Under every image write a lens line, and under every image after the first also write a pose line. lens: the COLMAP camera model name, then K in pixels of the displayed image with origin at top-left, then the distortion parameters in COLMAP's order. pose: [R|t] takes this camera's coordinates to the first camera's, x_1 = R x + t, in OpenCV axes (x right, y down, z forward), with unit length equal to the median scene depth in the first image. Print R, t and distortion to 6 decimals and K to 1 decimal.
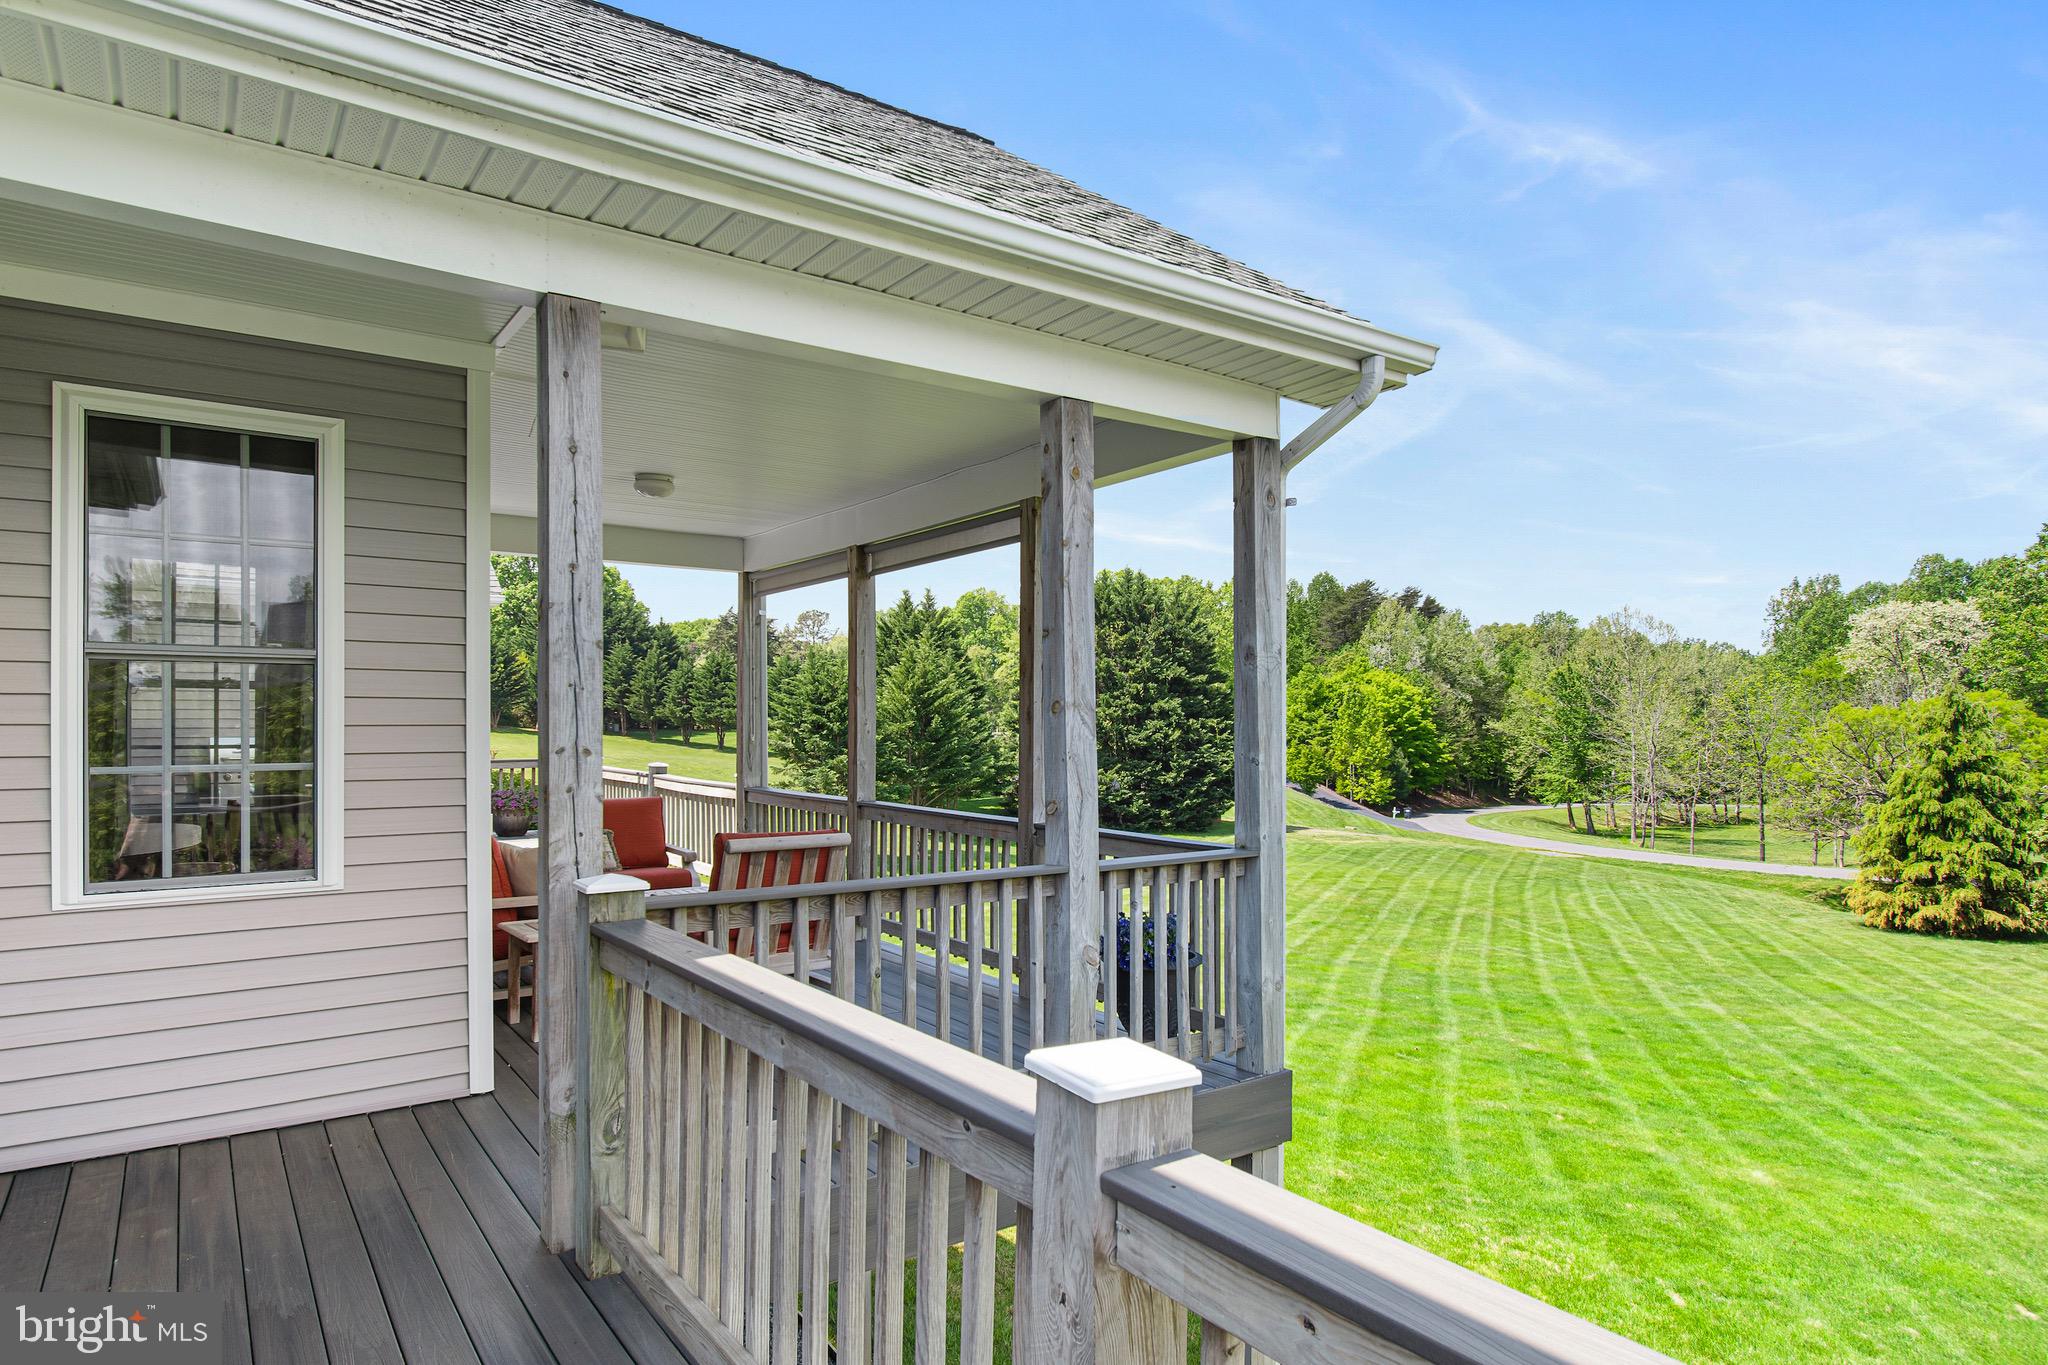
lens RADIAL K [[1158.0, 0, 1018.6], [0, 1158.0, 684.8], [0, 0, 1]] dist [0.000767, -0.000730]
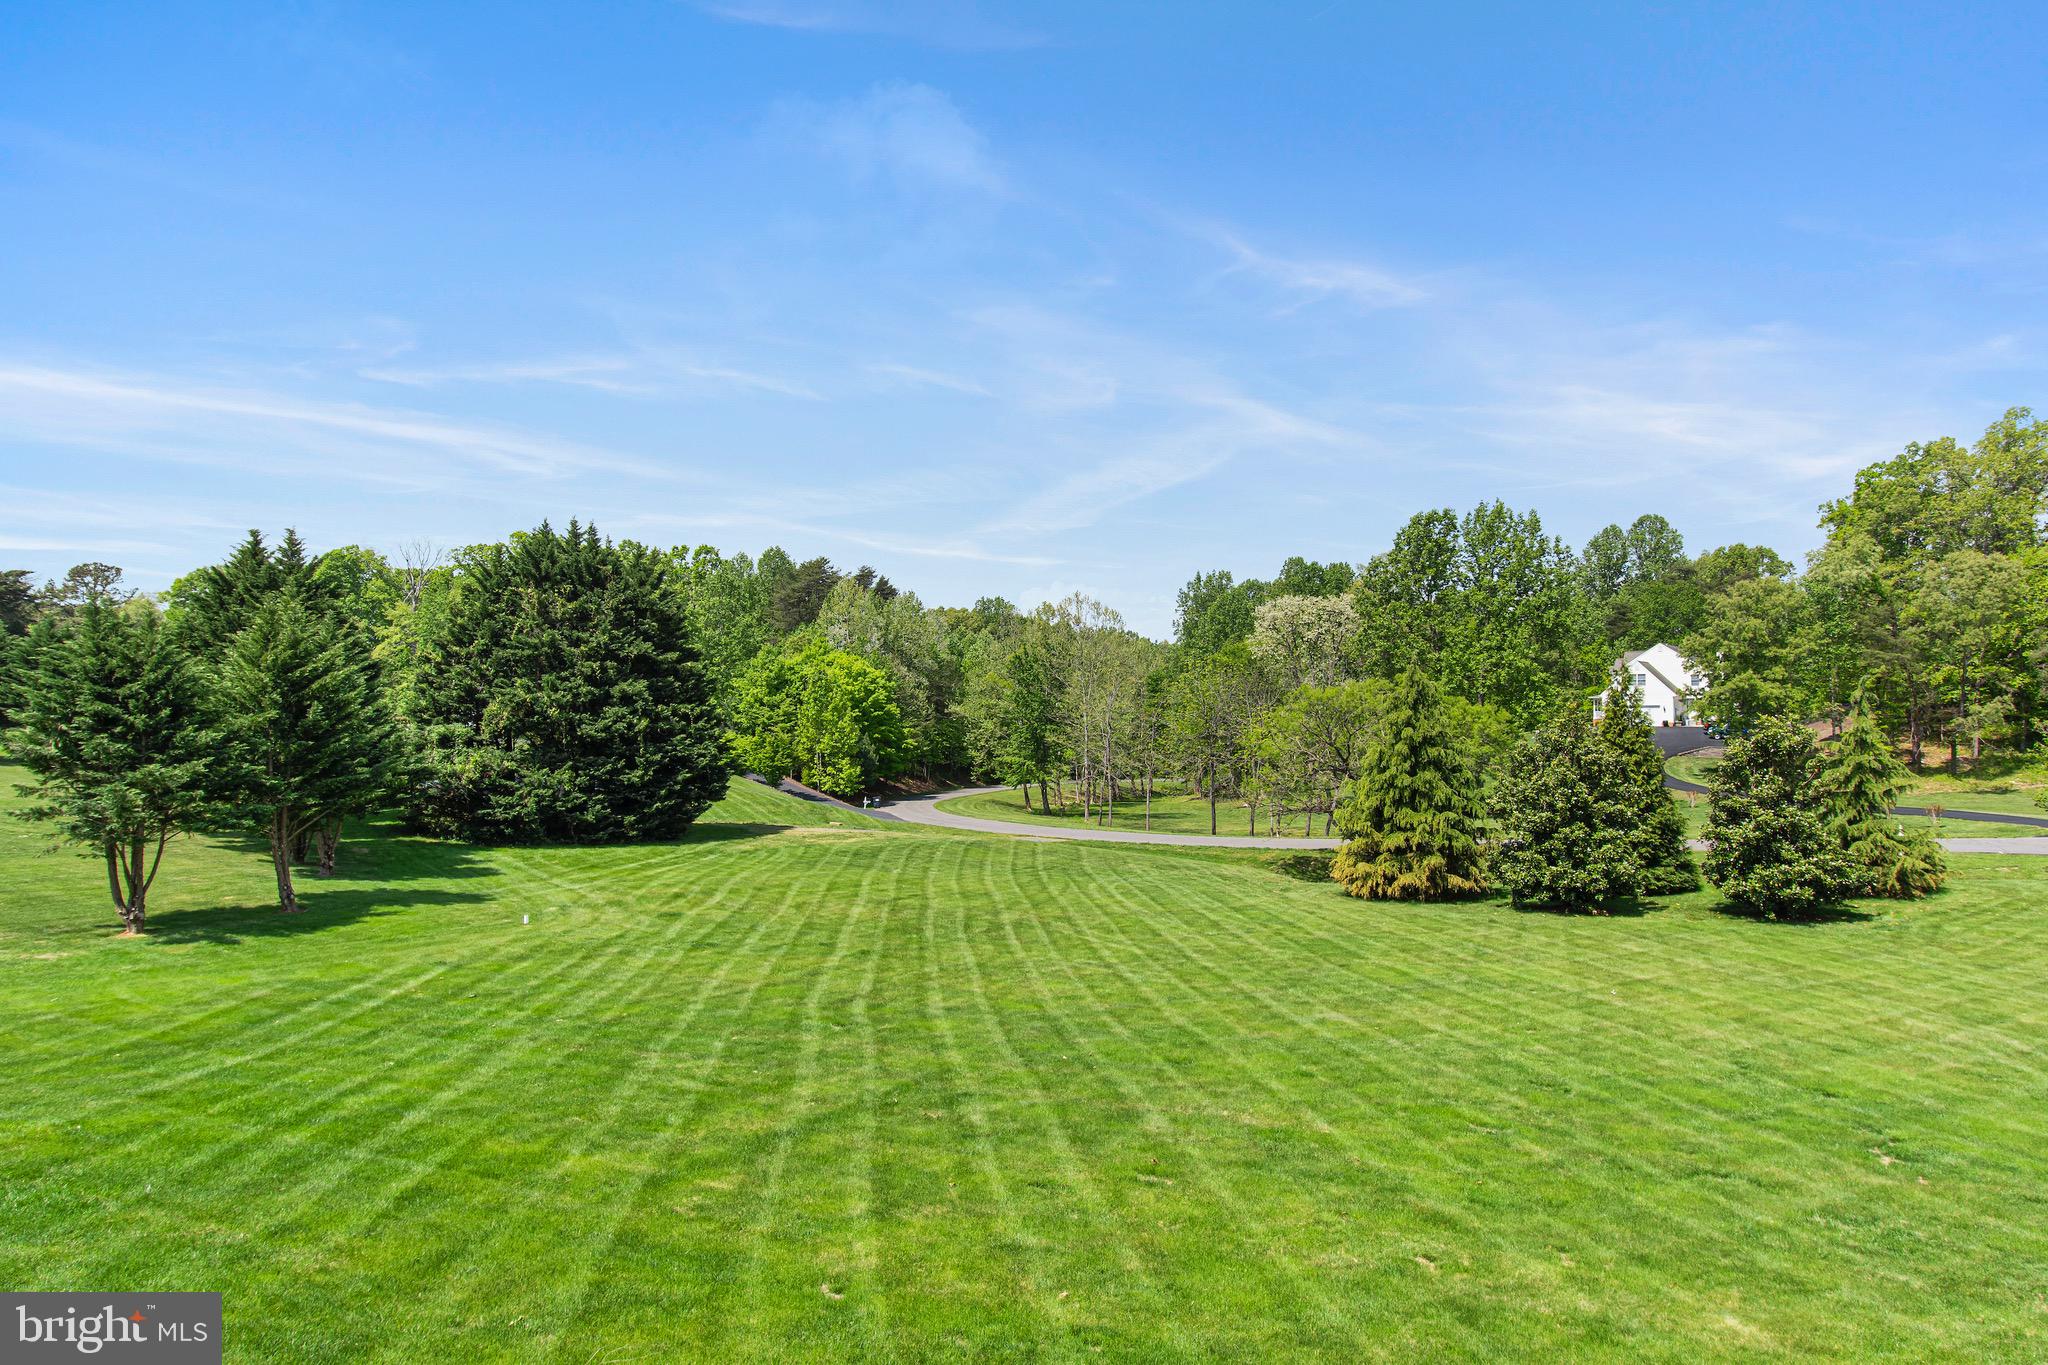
lens RADIAL K [[1210.5, 0, 1033.6], [0, 1210.5, 683.2], [0, 0, 1]] dist [0.000371, -0.003402]
pose [[0.884691, -0.000645, 0.466177, -0.018993], [-0.004903, 0.999931, 0.010688, 0.003314], [-0.466151, -0.011741, 0.884627, 0.103576]]
